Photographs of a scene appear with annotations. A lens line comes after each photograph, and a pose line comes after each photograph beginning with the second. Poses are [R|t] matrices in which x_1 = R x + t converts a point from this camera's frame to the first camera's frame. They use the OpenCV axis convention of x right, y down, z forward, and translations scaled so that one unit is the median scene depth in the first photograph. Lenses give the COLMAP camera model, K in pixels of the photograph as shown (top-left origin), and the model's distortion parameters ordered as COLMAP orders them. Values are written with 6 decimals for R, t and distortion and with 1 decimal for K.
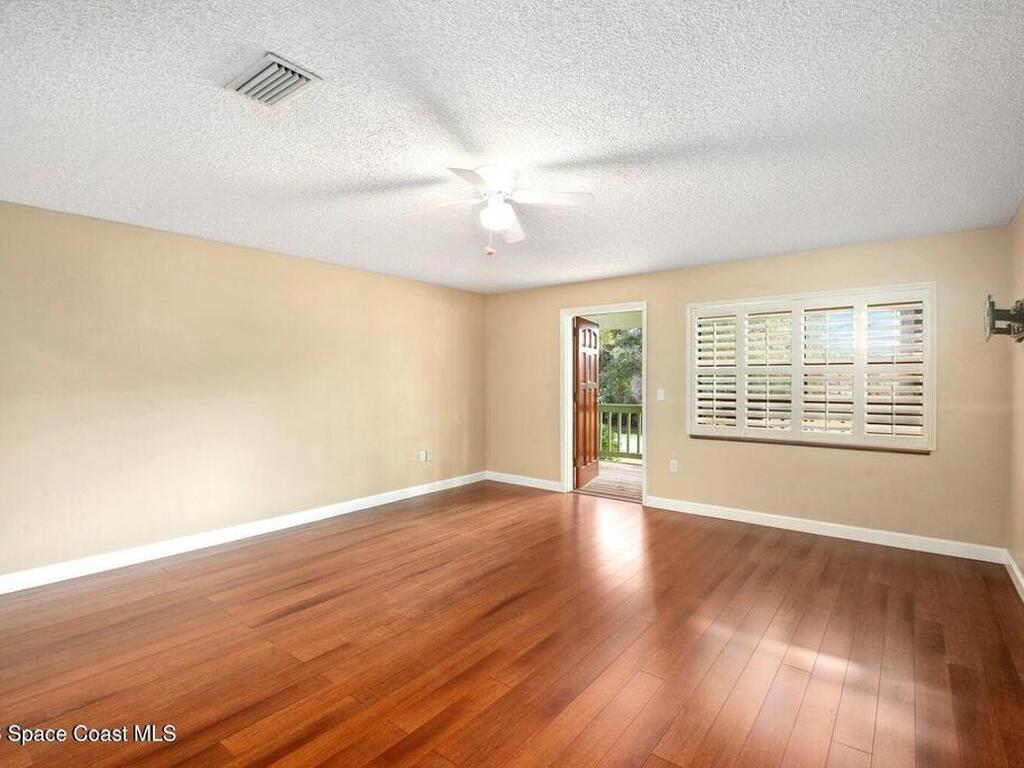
lens RADIAL K [[505.7, 0, 509.8], [0, 505.7, 381.6], [0, 0, 1]] dist [-0.014003, -0.000124]
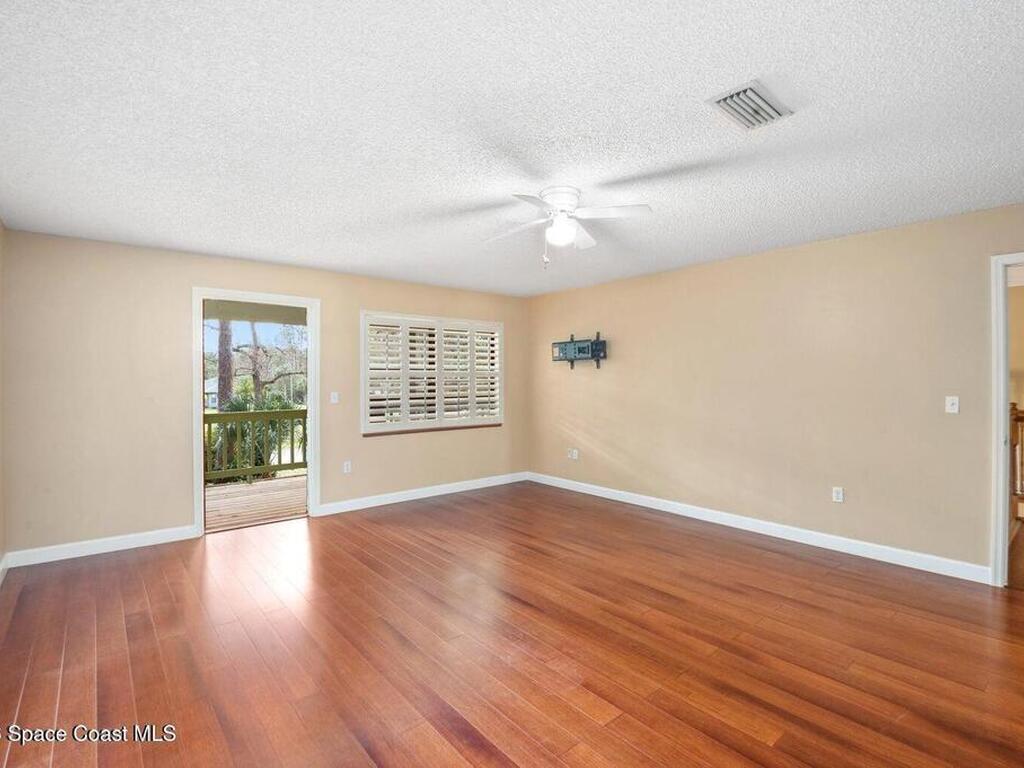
lens RADIAL K [[505.7, 0, 509.8], [0, 505.7, 381.6], [0, 0, 1]] dist [-0.014003, -0.000124]
pose [[0.207661, -0.005507, 0.978185, -1.093440], [0.011548, 0.999928, 0.003178, -0.007074], [-0.978133, 0.010636, 0.207710, 0.856419]]
